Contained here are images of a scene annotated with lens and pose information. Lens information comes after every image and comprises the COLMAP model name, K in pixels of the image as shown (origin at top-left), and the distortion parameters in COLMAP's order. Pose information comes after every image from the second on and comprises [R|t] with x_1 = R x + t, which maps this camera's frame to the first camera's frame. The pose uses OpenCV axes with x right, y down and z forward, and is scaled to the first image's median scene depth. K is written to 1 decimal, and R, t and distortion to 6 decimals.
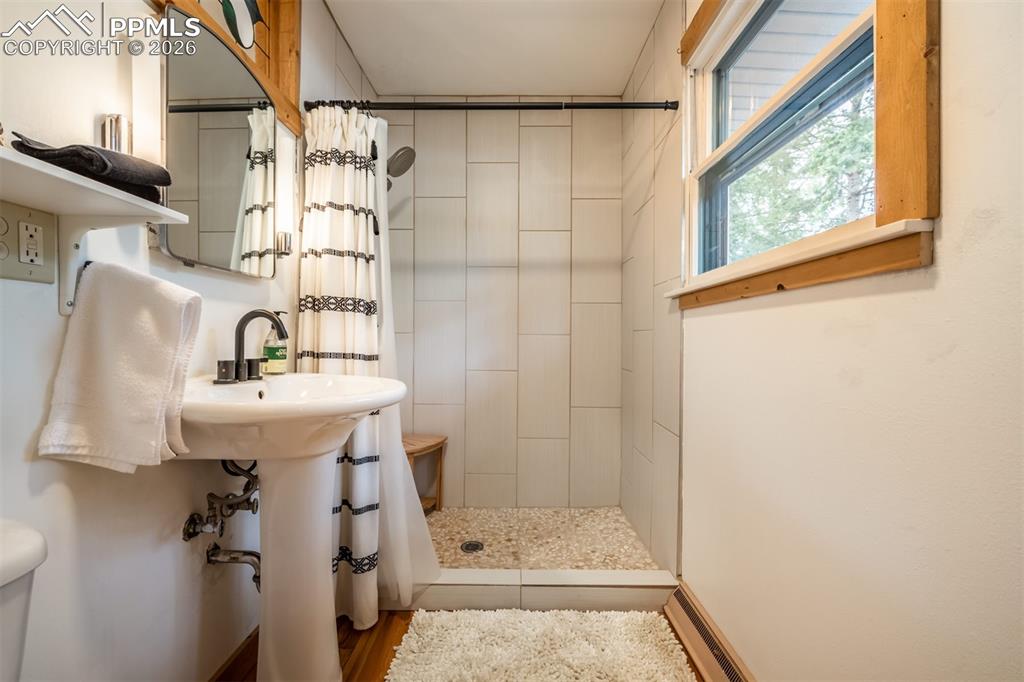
lens RADIAL K [[400.0, 0, 514.2], [0, 400.0, 335.7], [0, 0, 1]] dist [0.000093, -0.002364]
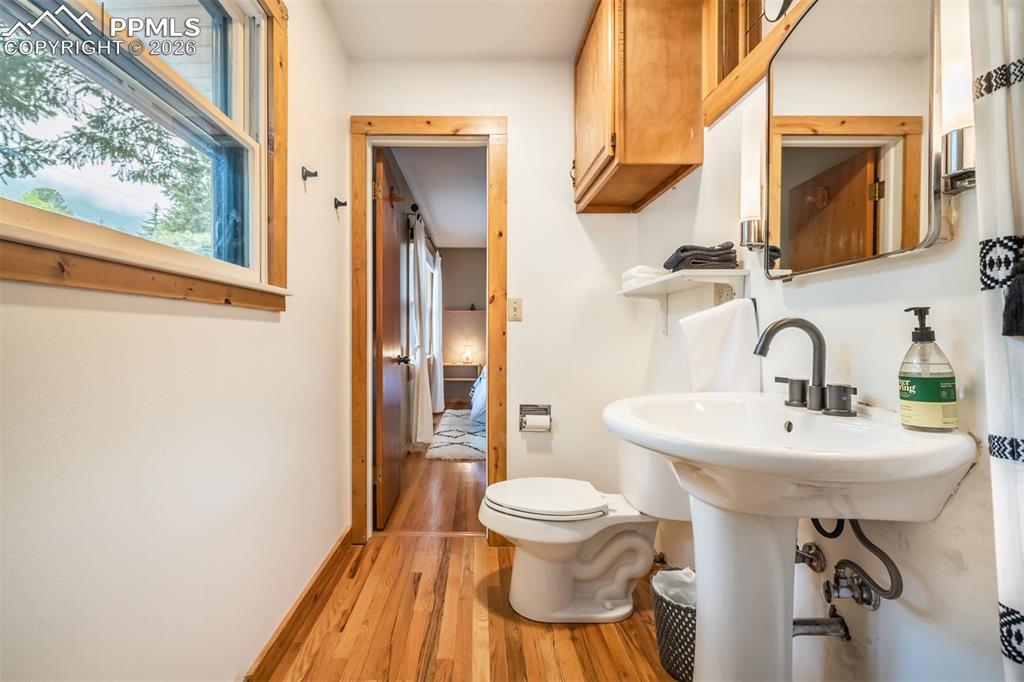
lens RADIAL K [[400.0, 0, 514.2], [0, 400.0, 335.7], [0, 0, 1]] dist [0.000093, -0.002364]
pose [[-0.996643, -0.013761, -0.080706, -0.062311], [-0.012468, 0.999786, -0.016497, -0.009956], [0.080916, -0.015436, -0.996601, 1.852461]]
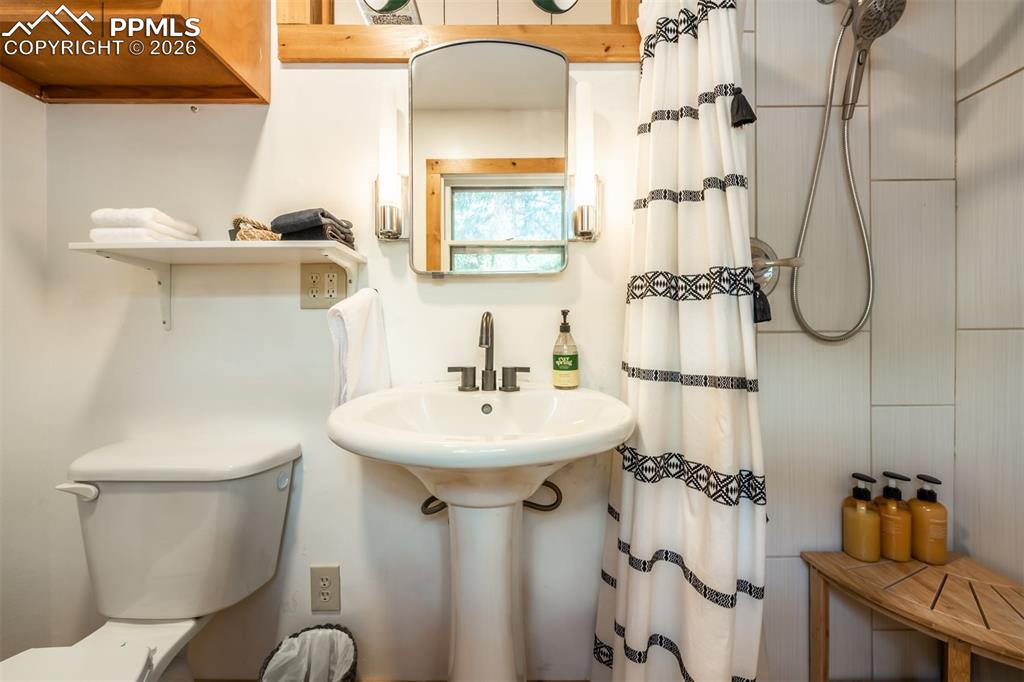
lens RADIAL K [[400.0, 0, 514.2], [0, 400.0, 335.7], [0, 0, 1]] dist [0.000093, -0.002364]
pose [[-0.014200, -0.015555, -0.999778, 0.235288], [0.016224, 0.999744, -0.015785, 0.003918], [0.999768, -0.016445, -0.013944, 1.146697]]
